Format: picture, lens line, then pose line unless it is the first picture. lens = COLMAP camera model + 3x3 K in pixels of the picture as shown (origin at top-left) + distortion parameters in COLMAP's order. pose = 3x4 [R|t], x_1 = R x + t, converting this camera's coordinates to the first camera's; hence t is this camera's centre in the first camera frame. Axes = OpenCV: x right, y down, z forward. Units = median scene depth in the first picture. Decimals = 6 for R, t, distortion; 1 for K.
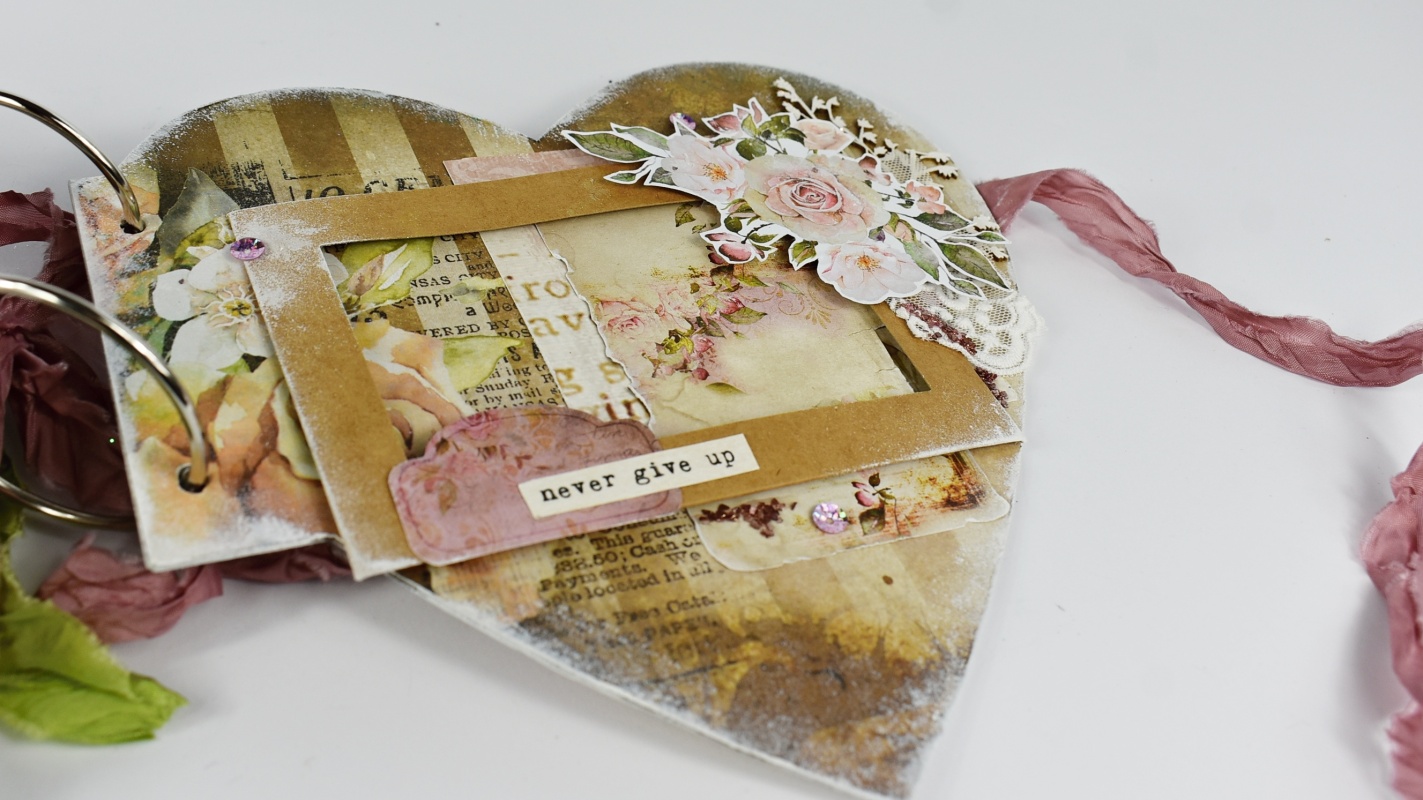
lens RADIAL K [[1541.7, 0, 711.5], [0, 1541.7, 400.0], [0, 0, 1]] dist [-0.014952, -0.019793]
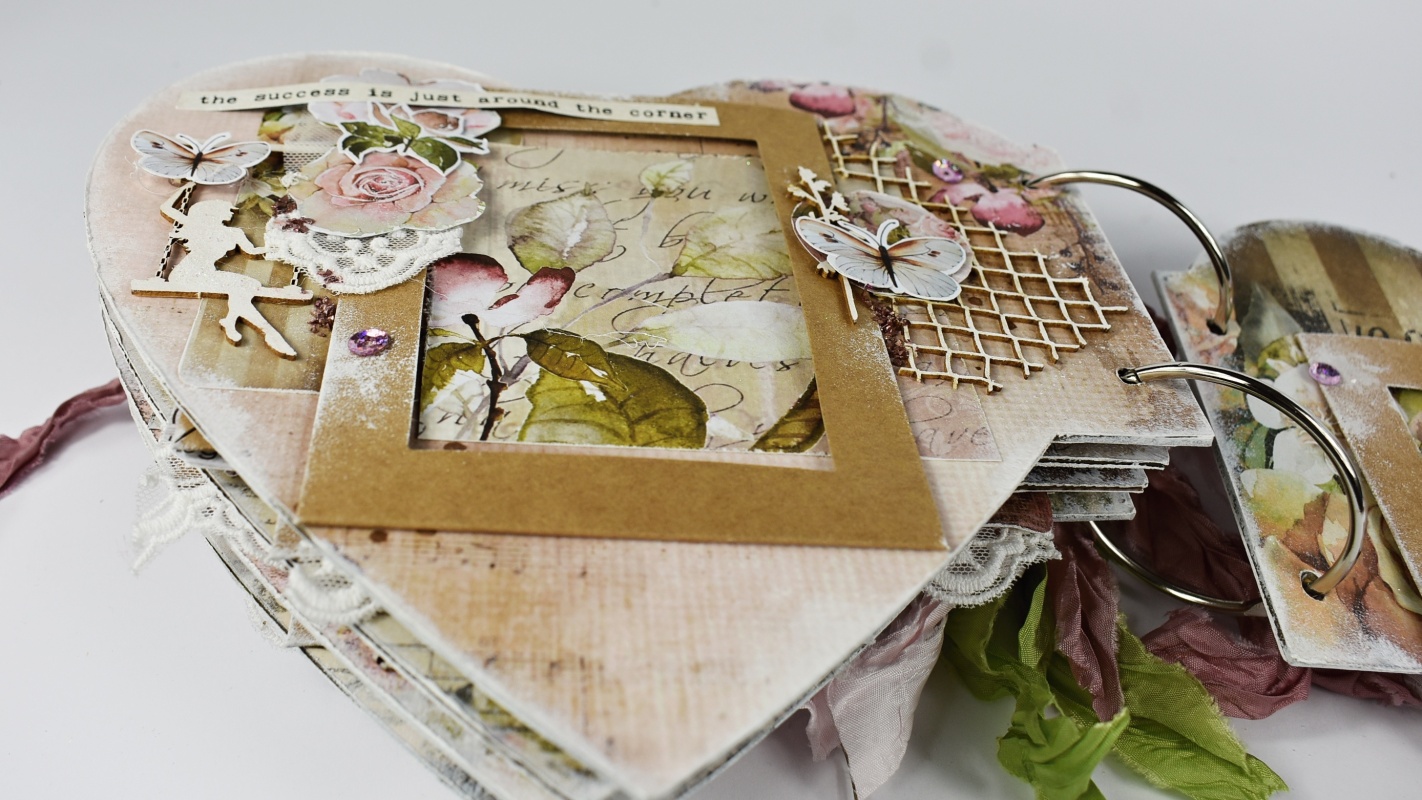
lens RADIAL K [[1540.6, 0, 711.0], [0, 1540.6, 400.0], [0, 0, 1]] dist [-0.014952, -0.019793]
pose [[0.950613, 0.240401, -0.196320, -0.489823], [-0.246189, 0.969208, -0.005254, 0.030443], [0.189012, 0.053327, 0.980526, -0.131484]]
